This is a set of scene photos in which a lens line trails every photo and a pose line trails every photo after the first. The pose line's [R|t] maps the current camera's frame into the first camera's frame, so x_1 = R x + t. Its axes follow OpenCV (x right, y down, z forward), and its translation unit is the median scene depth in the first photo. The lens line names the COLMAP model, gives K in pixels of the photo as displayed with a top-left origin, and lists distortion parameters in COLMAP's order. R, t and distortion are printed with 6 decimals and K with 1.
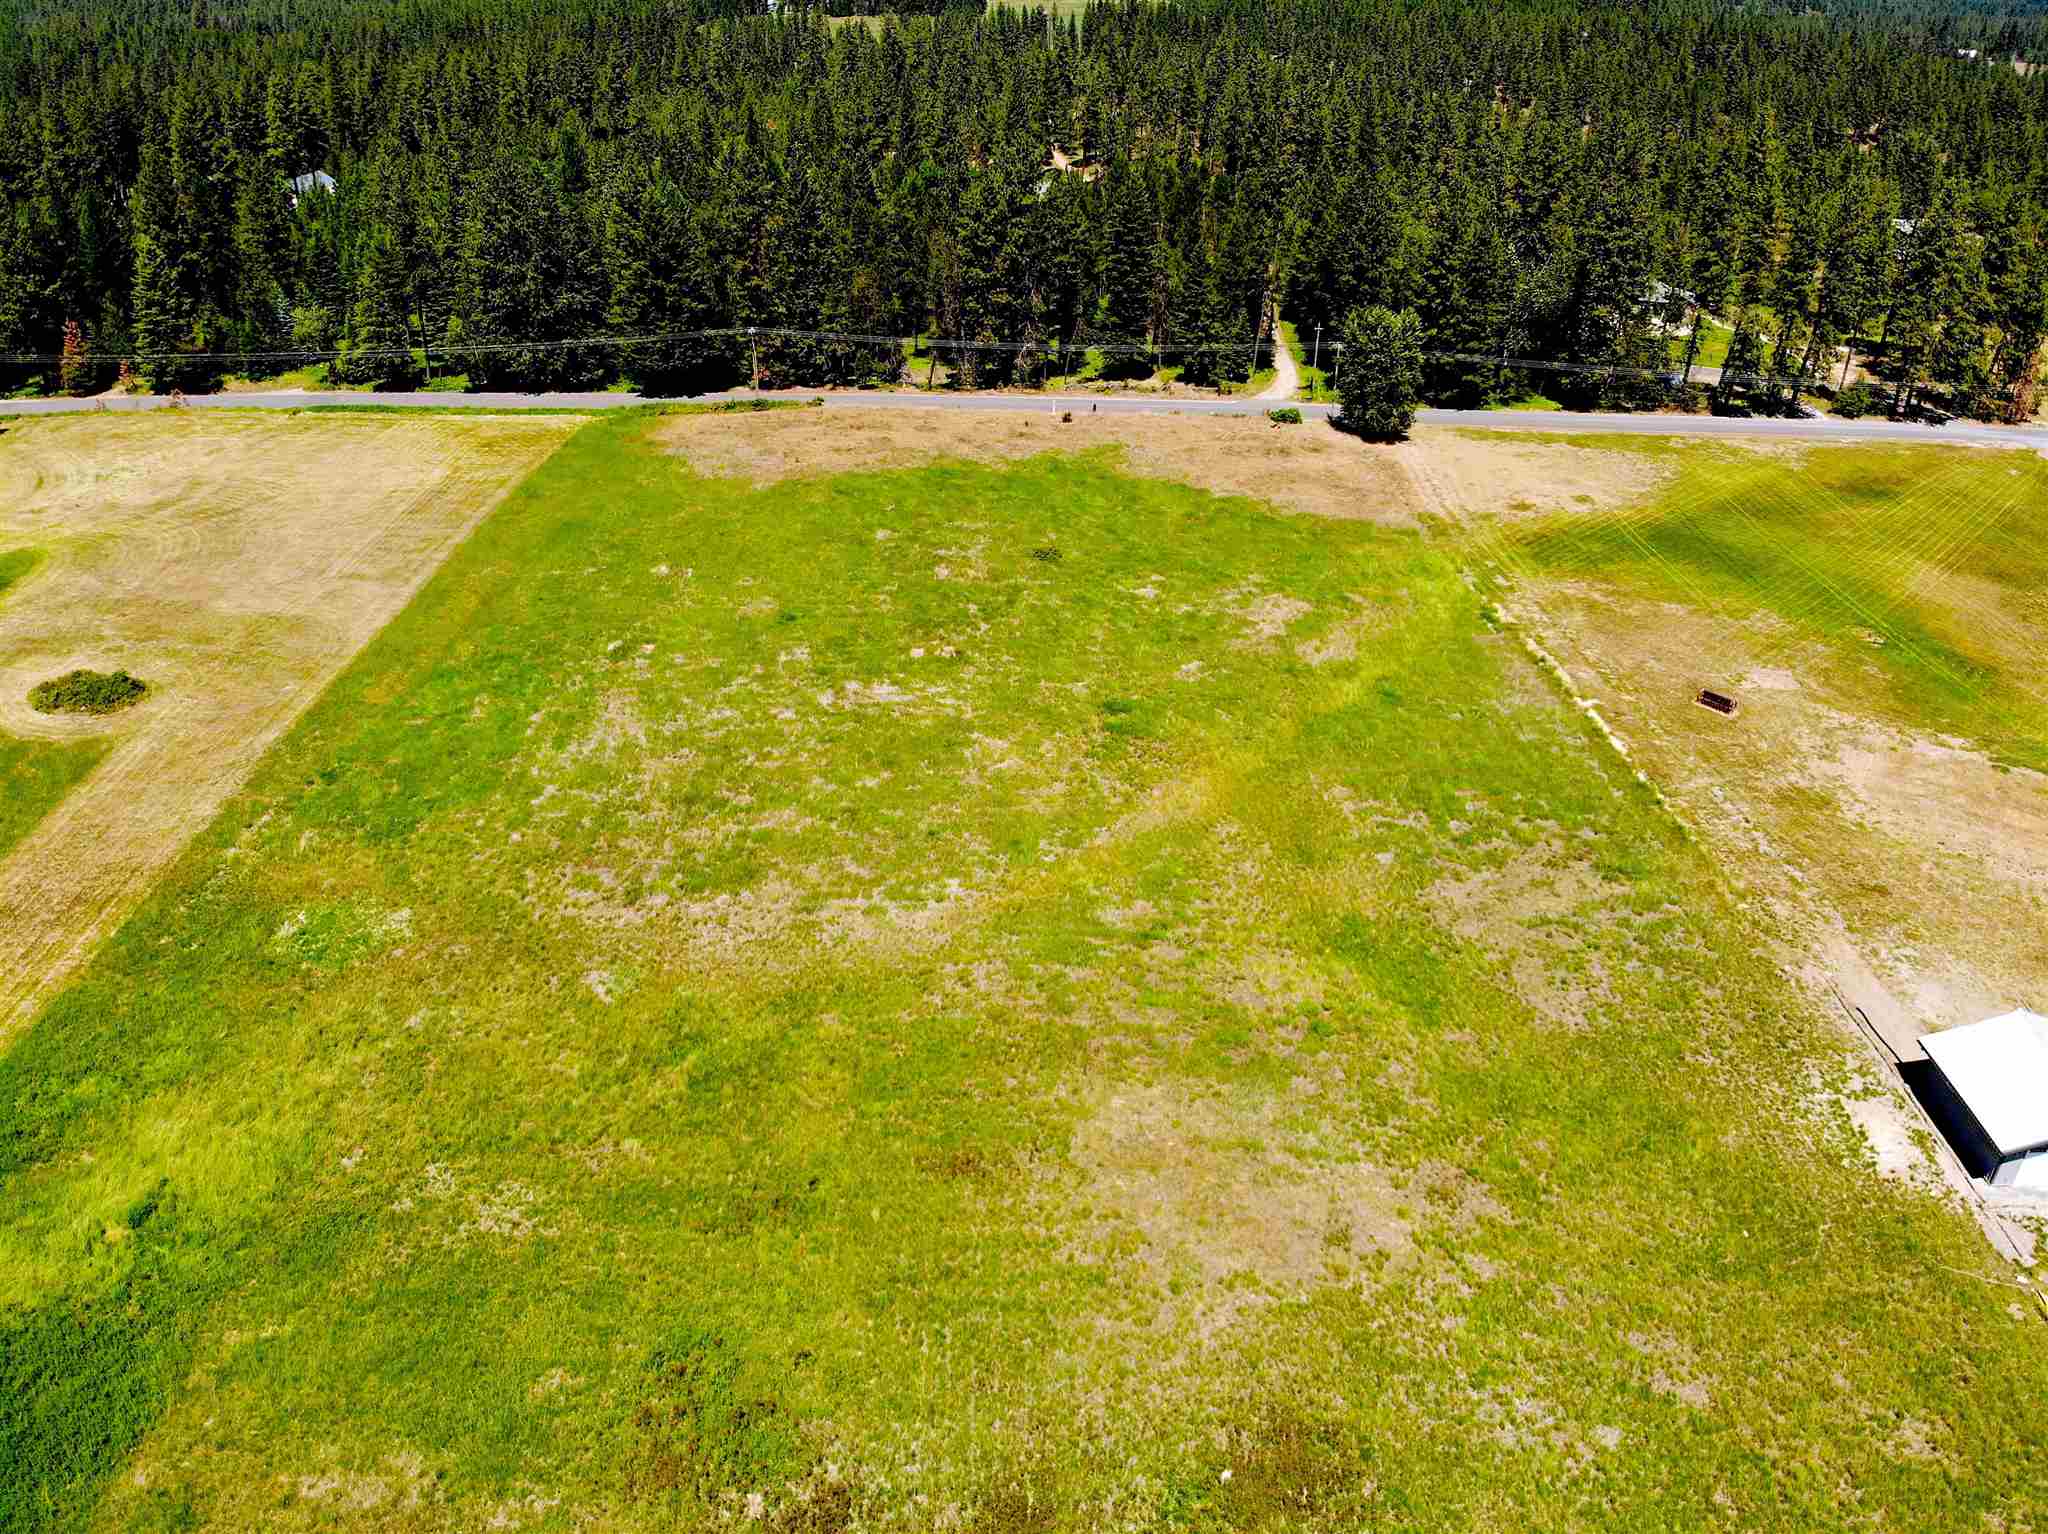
lens RADIAL K [[1497.1, 0, 1024.0], [0, 1497.1, 767.0], [0, 0, 1]] dist [0.102642, -0.245327]
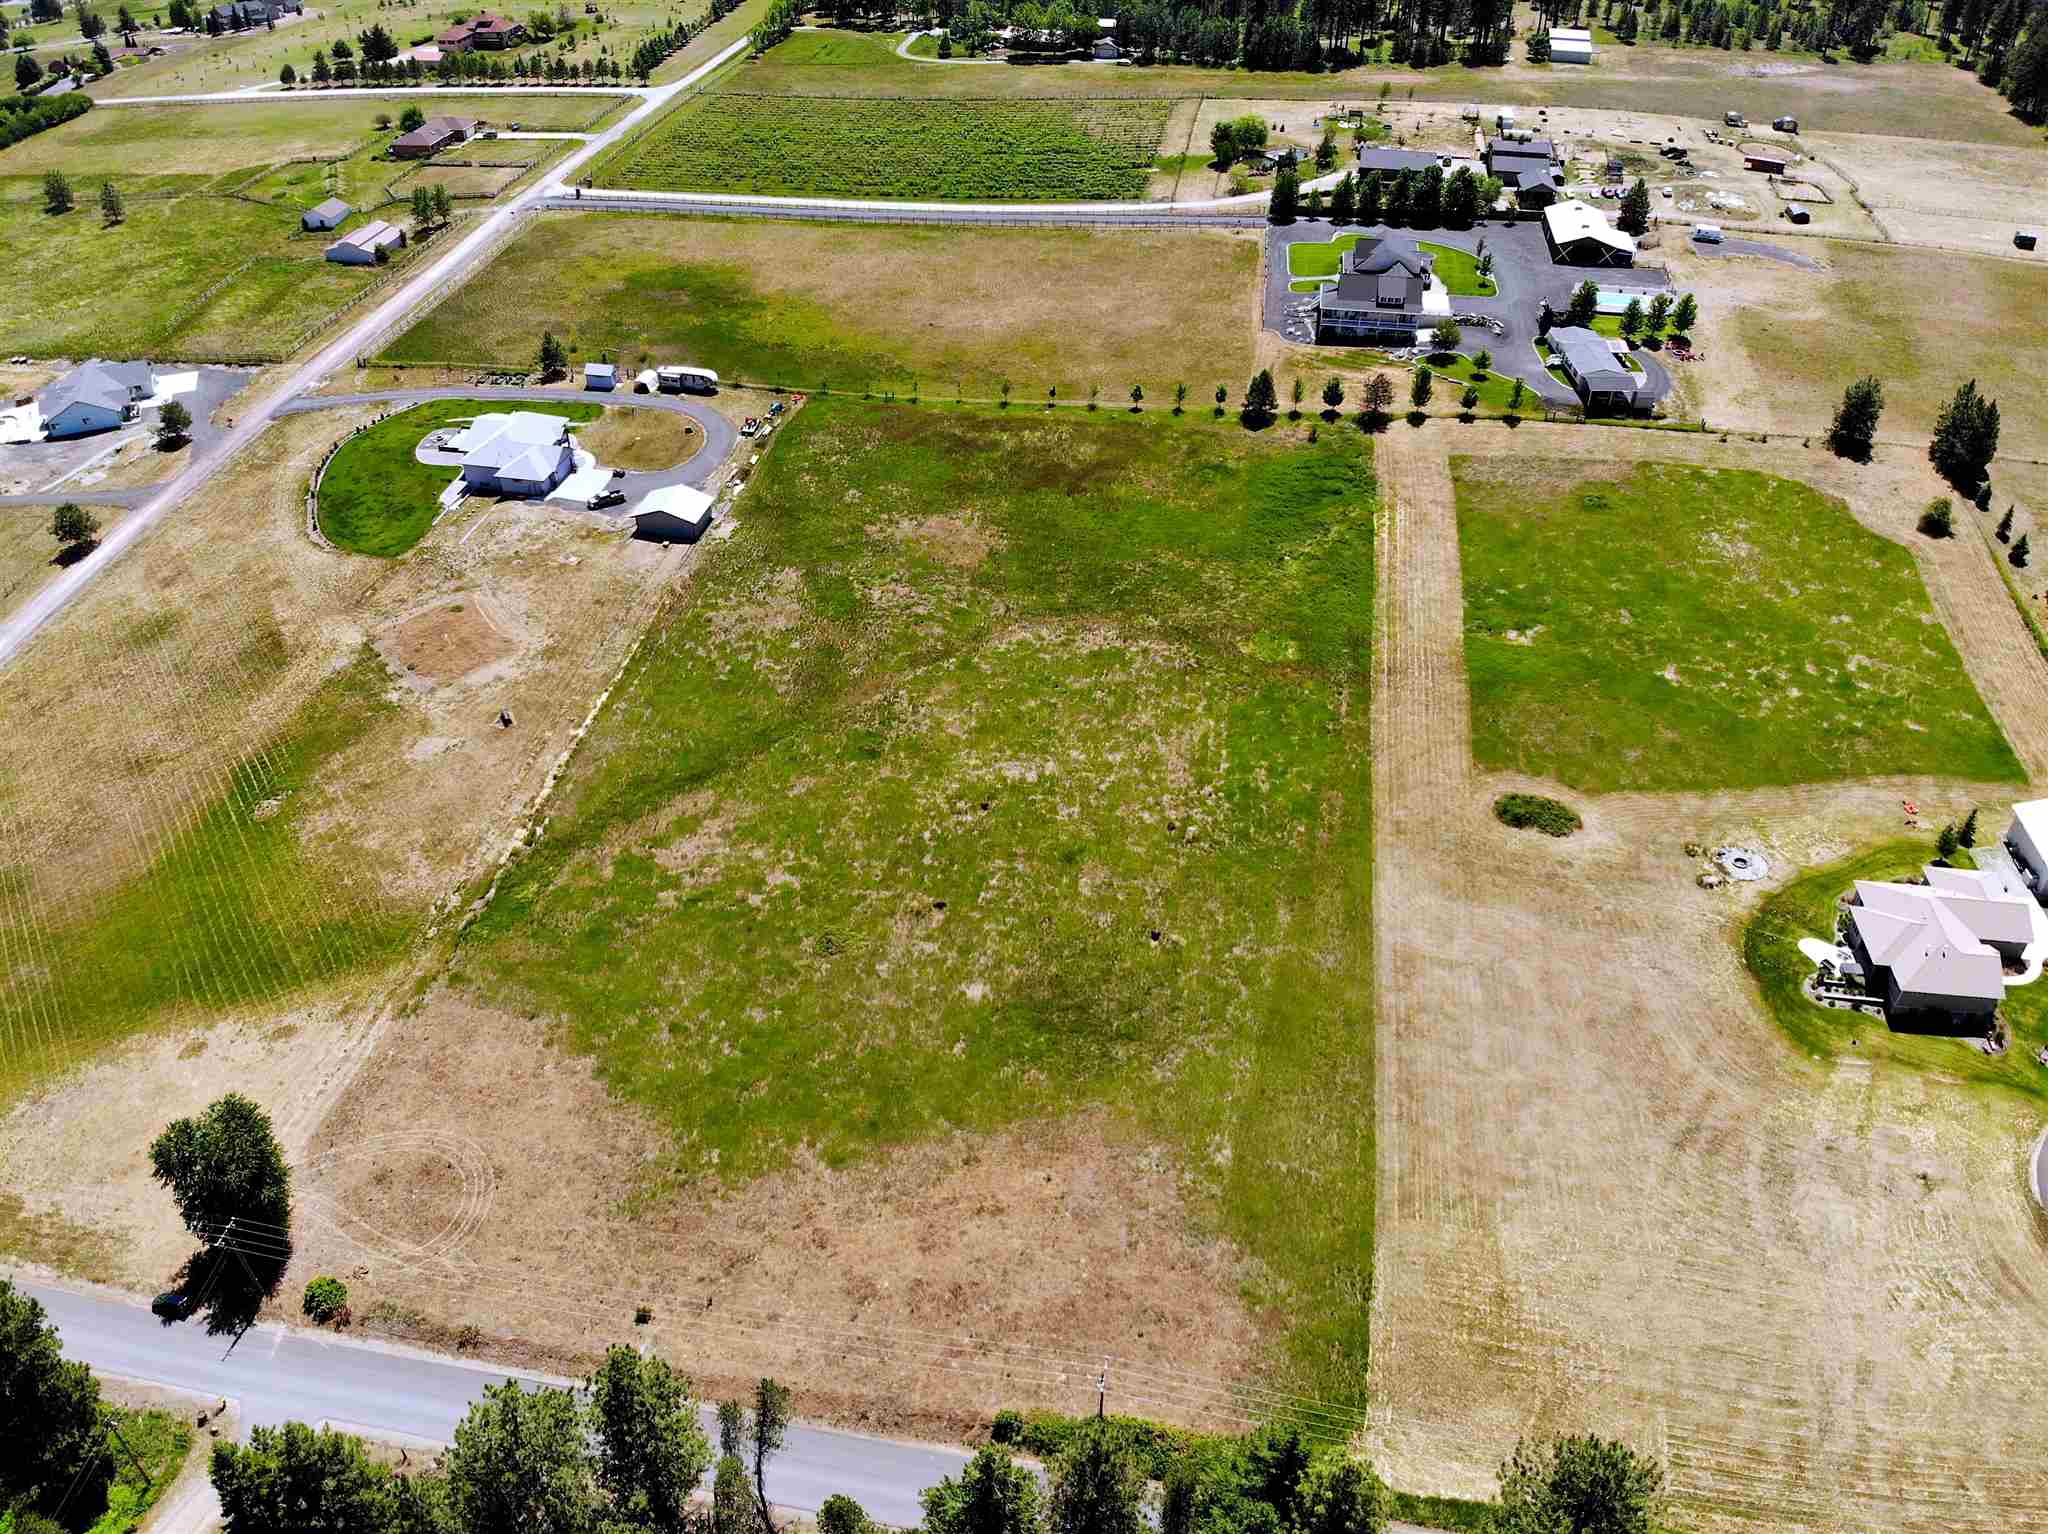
lens RADIAL K [[1497.1, 0, 1024.0], [0, 1497.1, 767.0], [0, 0, 1]] dist [0.102642, -0.245327]
pose [[-0.983534, -0.113320, 0.140779, -0.291690], [0.084743, 0.398844, 0.913095, -1.320621], [-0.159621, 0.909990, -0.382673, 1.431889]]
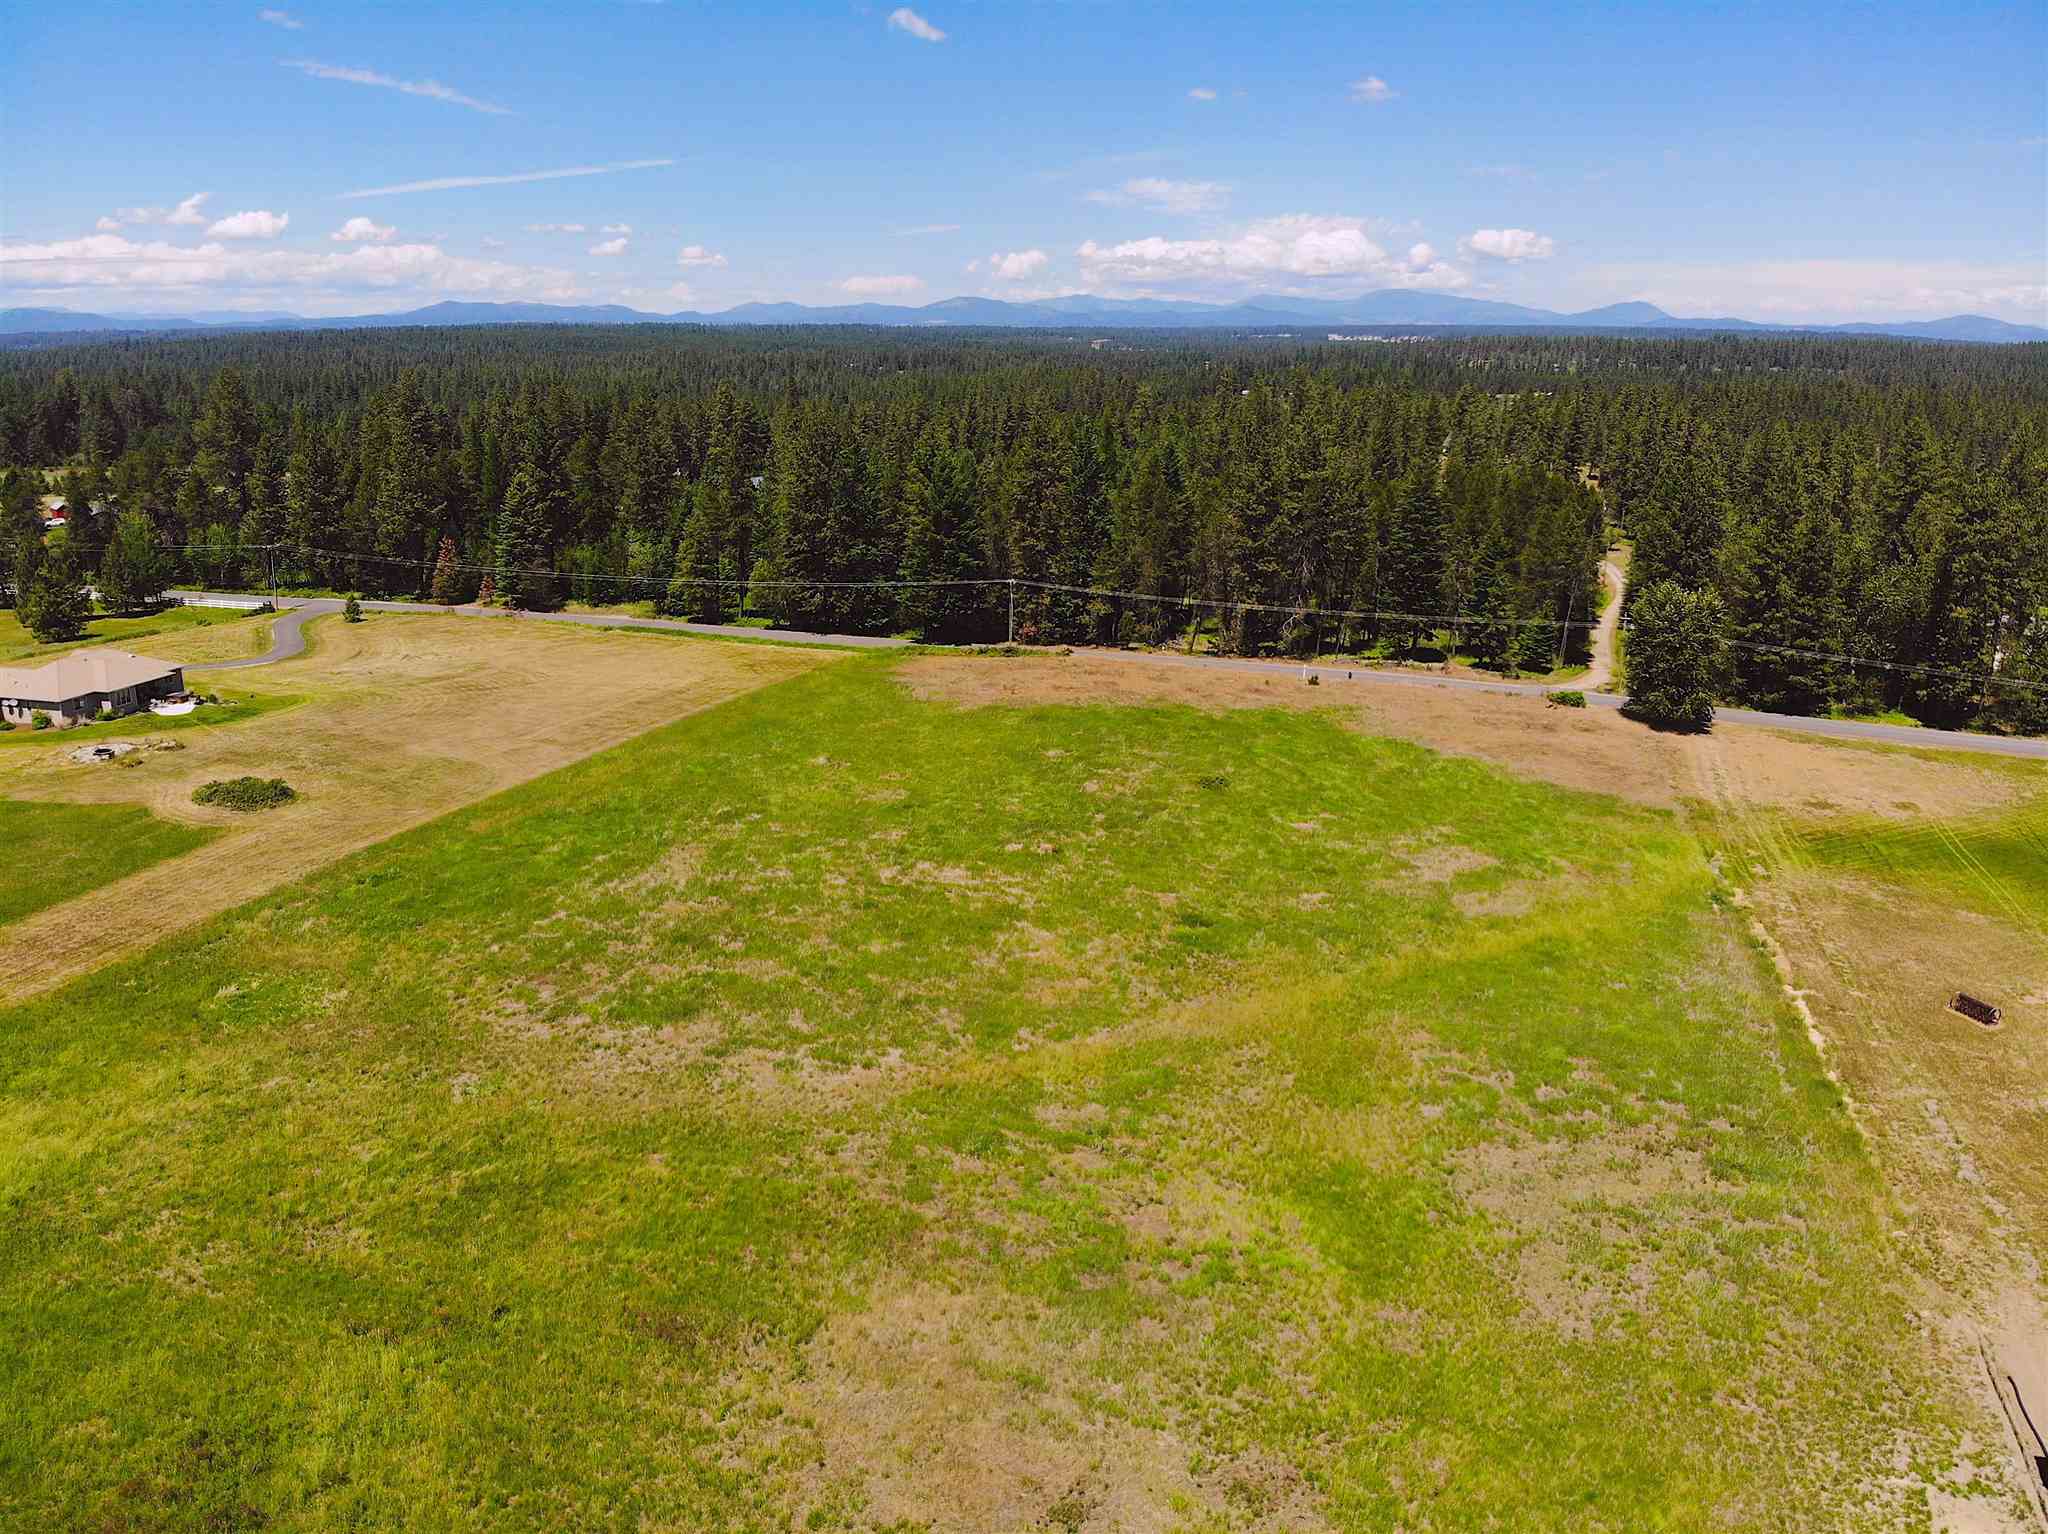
lens RADIAL K [[1496.6, 0, 1021.1], [0, 1496.6, 766.7], [0, 0, 1]] dist [0.077517, -0.175393]
pose [[0.952909, 0.087574, -0.290336, 0.186827], [-0.152602, 0.965820, -0.209533, 0.063548], [0.262063, 0.243972, 0.933703, 0.124275]]
